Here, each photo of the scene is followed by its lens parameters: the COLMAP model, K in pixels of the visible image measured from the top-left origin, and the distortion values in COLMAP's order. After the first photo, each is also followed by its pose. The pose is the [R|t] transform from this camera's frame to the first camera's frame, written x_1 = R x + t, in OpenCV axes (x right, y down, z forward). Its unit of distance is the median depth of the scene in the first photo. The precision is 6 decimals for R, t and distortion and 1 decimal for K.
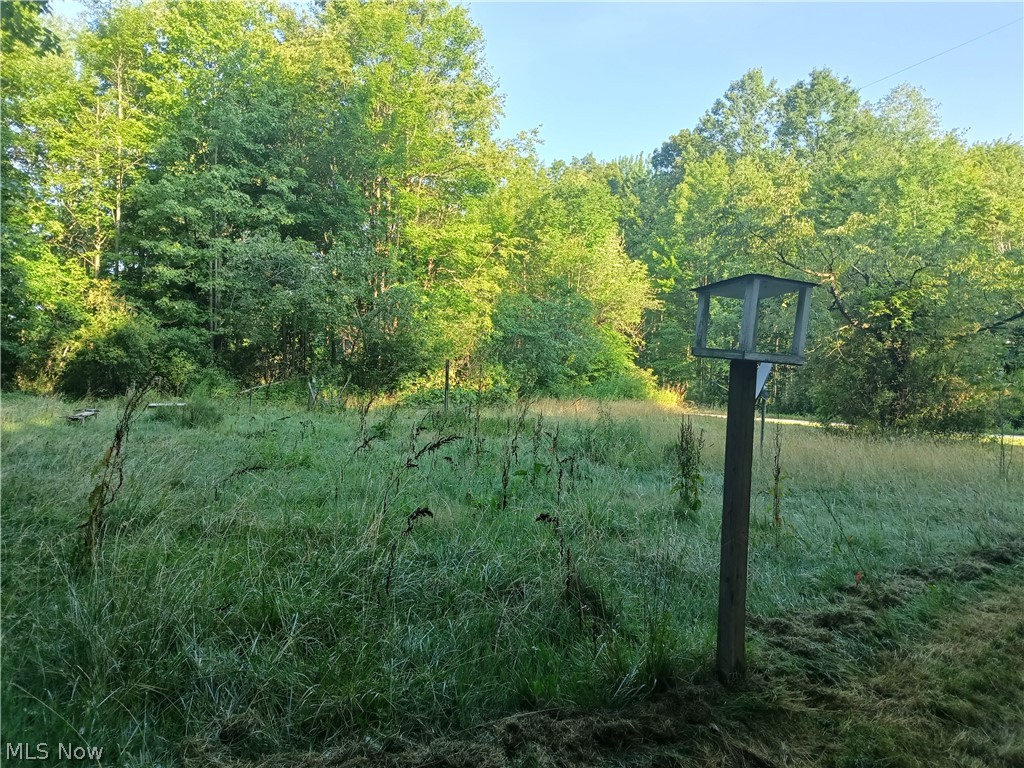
lens RADIAL K [[772.1, 0, 515.4], [0, 772.1, 384.2], [0, 0, 1]] dist [0.051737, -0.058608]
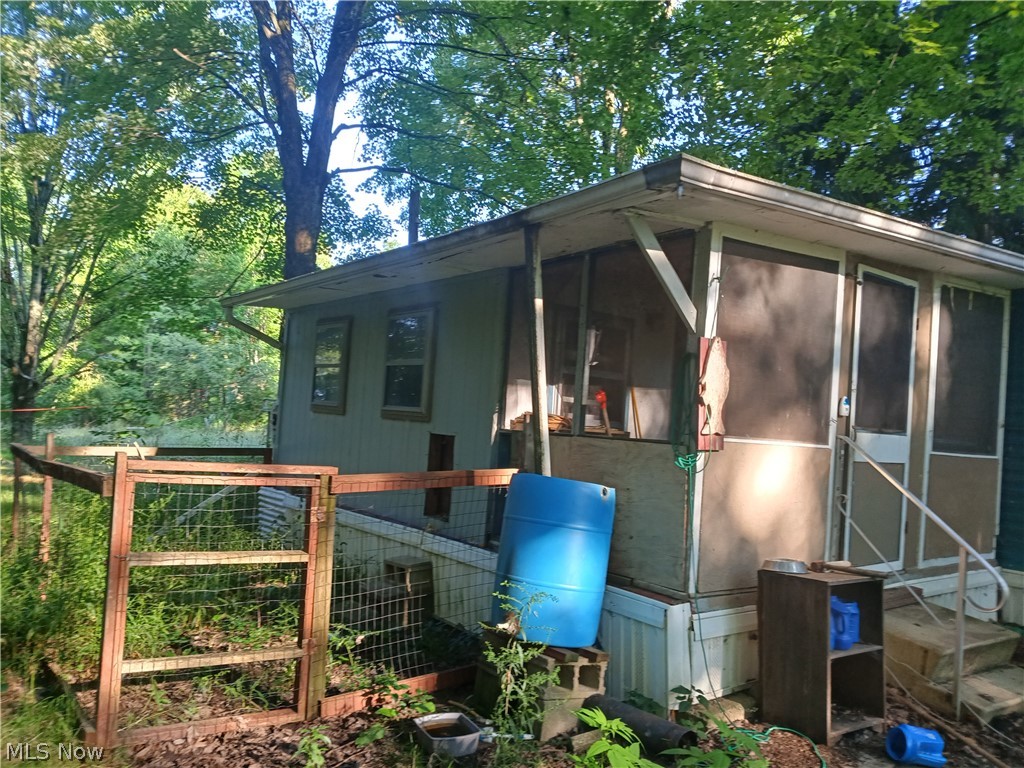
lens RADIAL K [[772.1, 0, 508.6], [0, 772.1, 382.8], [0, 0, 1]] dist [0.051737, -0.058608]
pose [[0.995393, -0.001112, 0.095876, 0.241182], [0.006674, 0.998311, -0.057711, 0.024438], [-0.095650, 0.058085, 0.993719, -0.791770]]
